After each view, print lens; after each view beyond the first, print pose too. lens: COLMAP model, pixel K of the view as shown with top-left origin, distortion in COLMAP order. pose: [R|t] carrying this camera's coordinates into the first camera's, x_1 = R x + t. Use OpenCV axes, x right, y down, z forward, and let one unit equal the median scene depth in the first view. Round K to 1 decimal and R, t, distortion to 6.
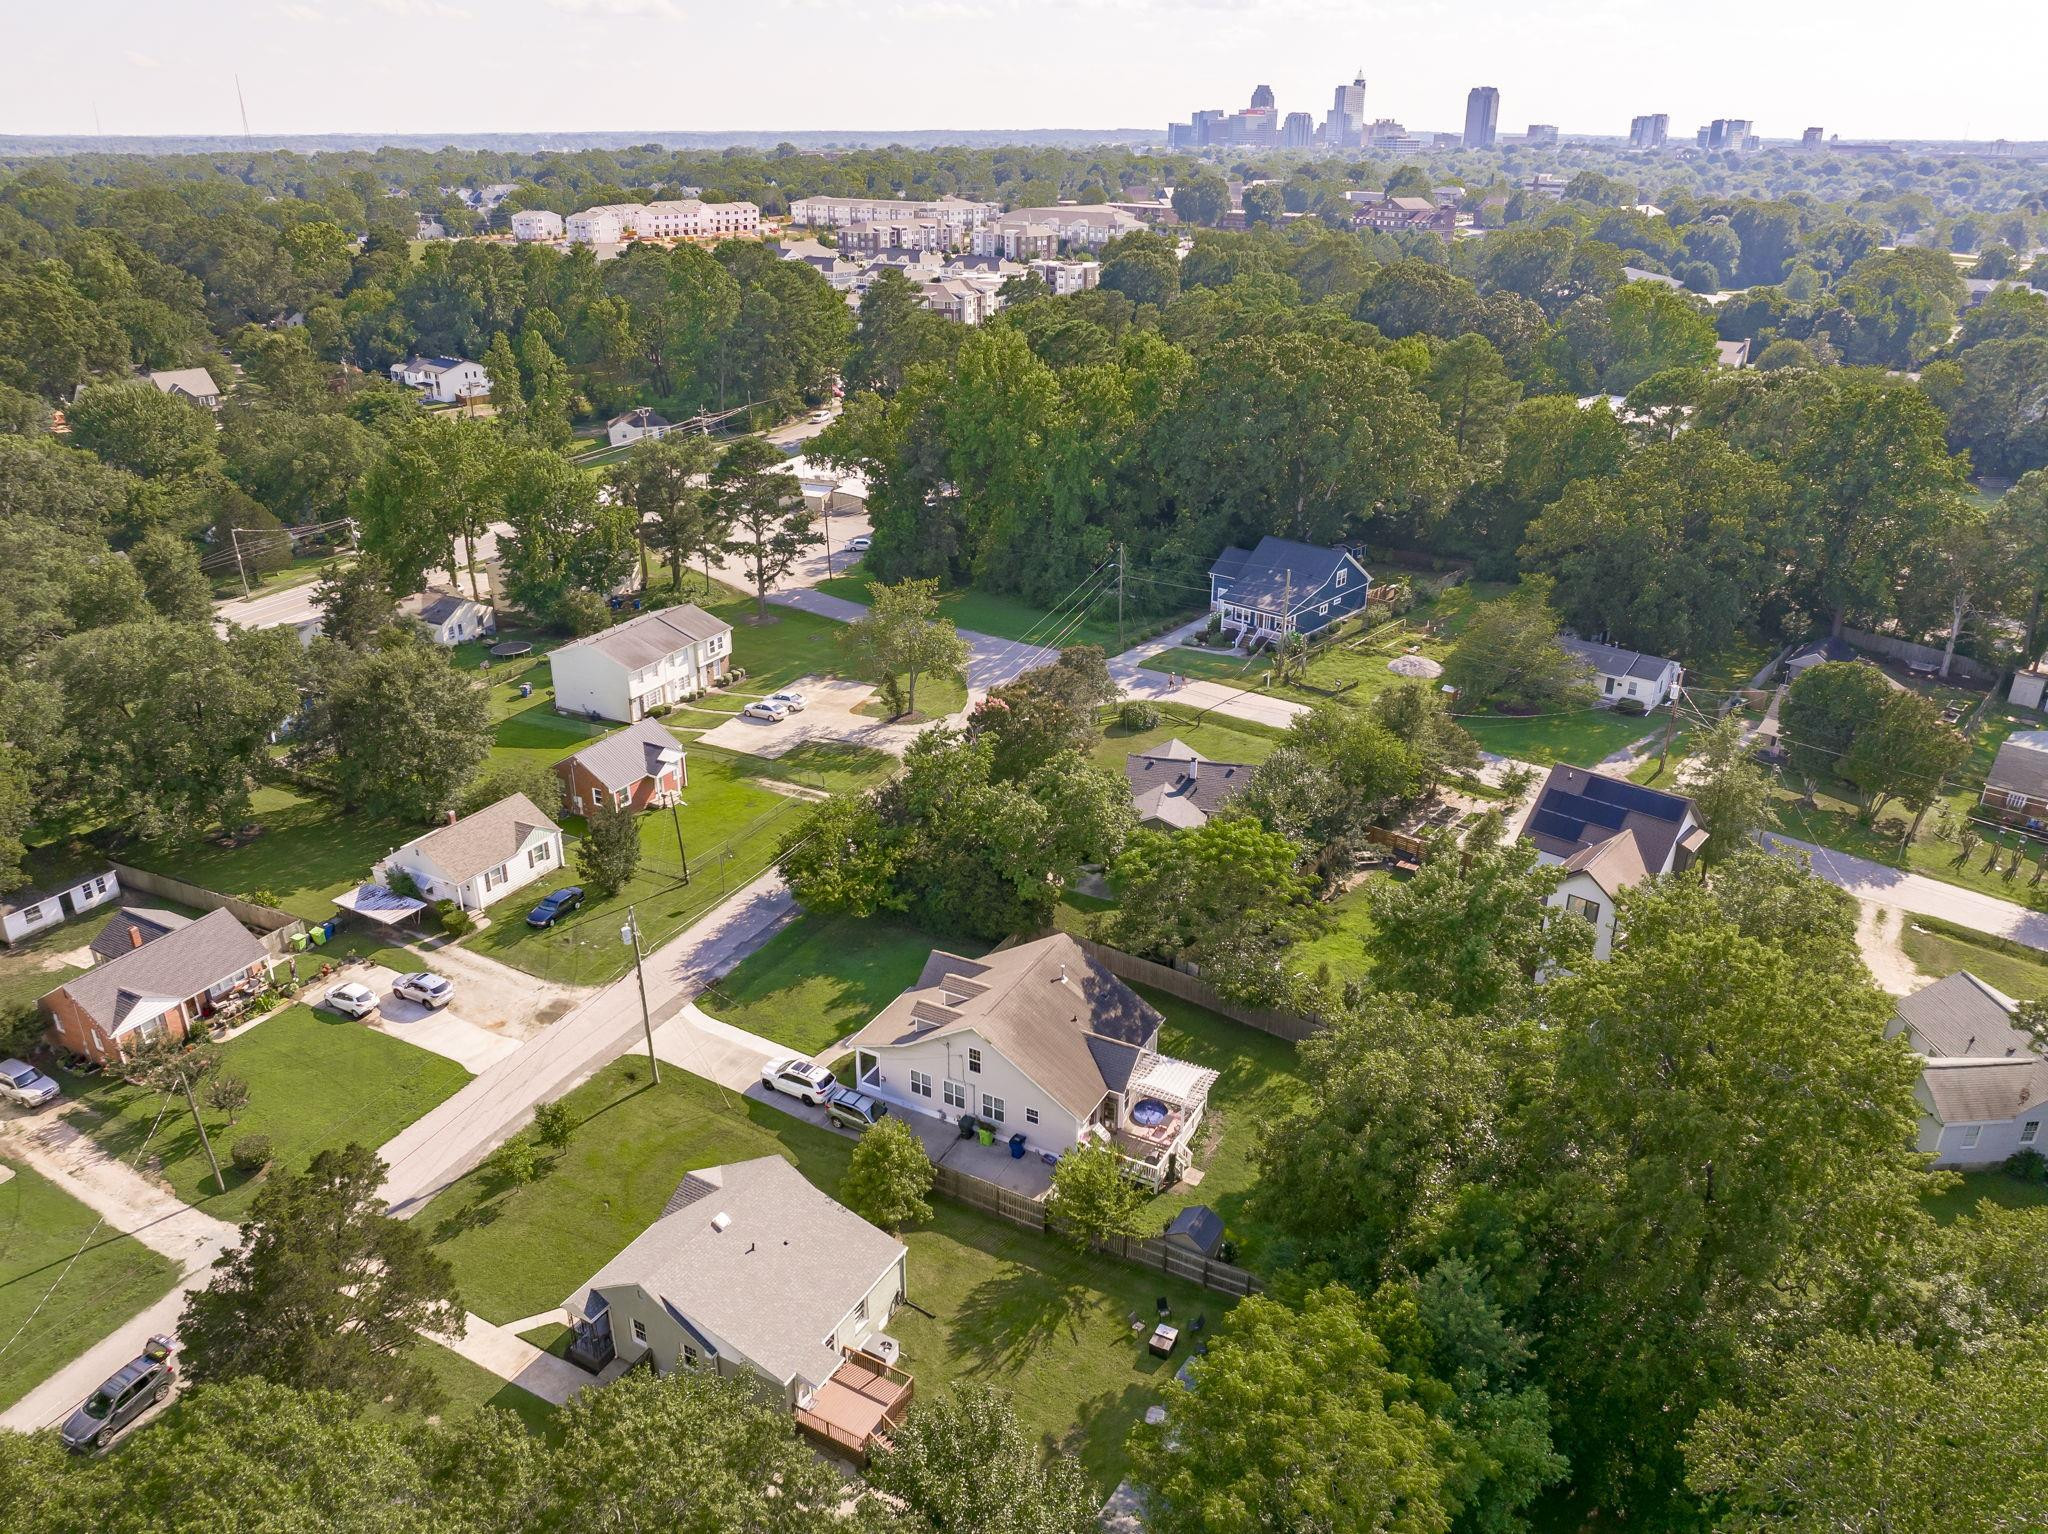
lens RADIAL K [[1436.0, 0, 1064.9], [0, 1436.0, 762.4], [0, 0, 1]] dist [-0.025075, 0.000863]
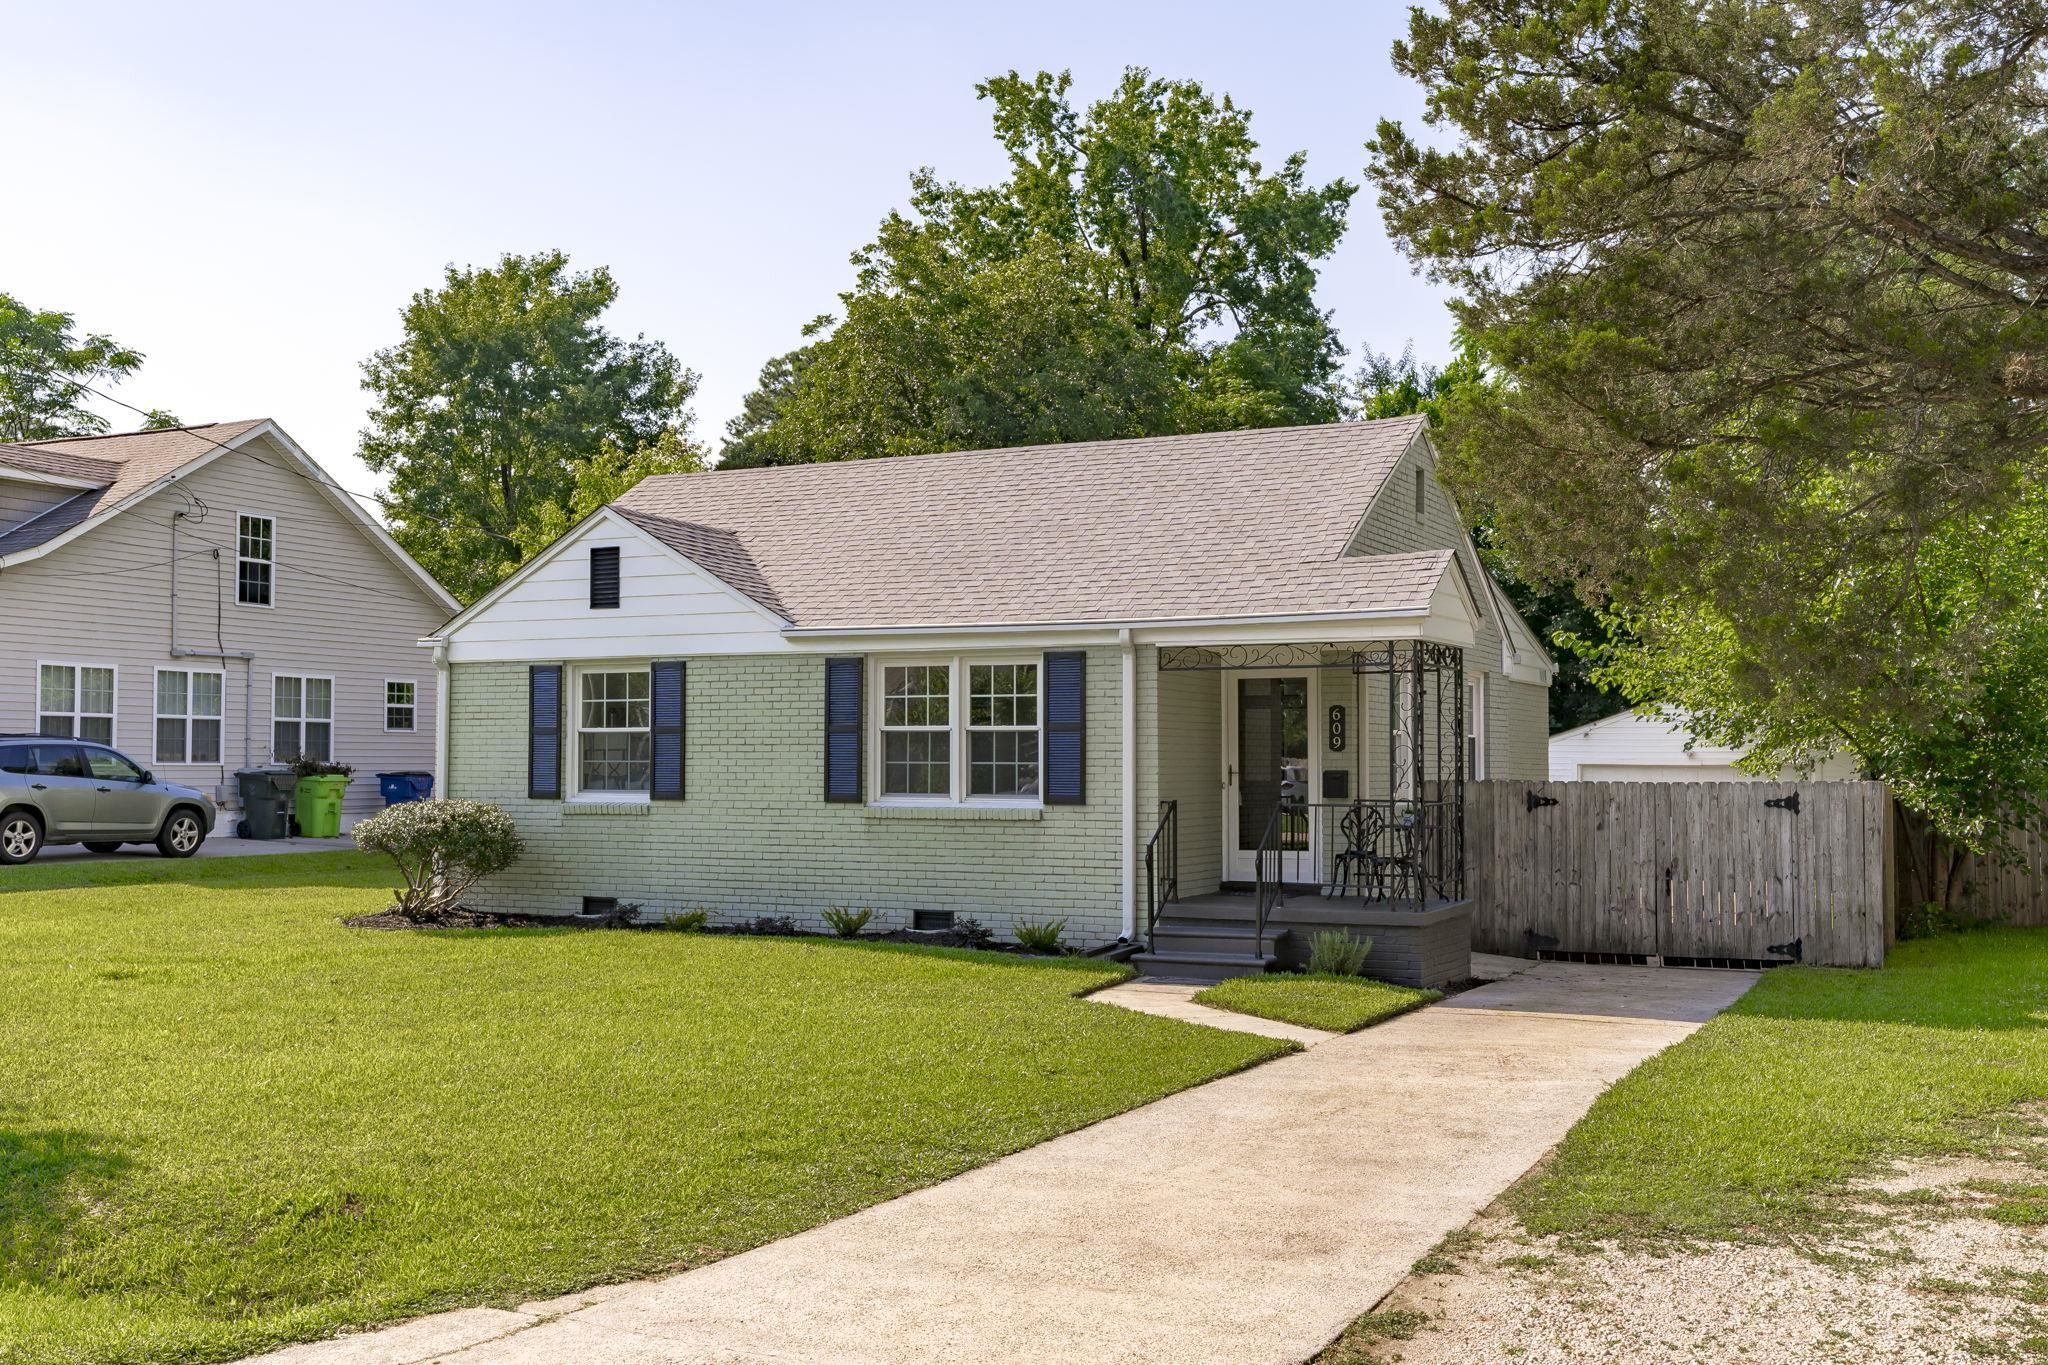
lens RADIAL K [[2033.3, 0, 1024.0], [0, 2033.3, 682.5], [0, 0, 1]] dist [0.012952, 0.010616]
pose [[-0.024454, 0.023887, 0.999416, -0.393078], [0.396126, 0.918115, -0.012252, 0.233280], [-0.917871, 0.395595, -0.031914, 0.664450]]
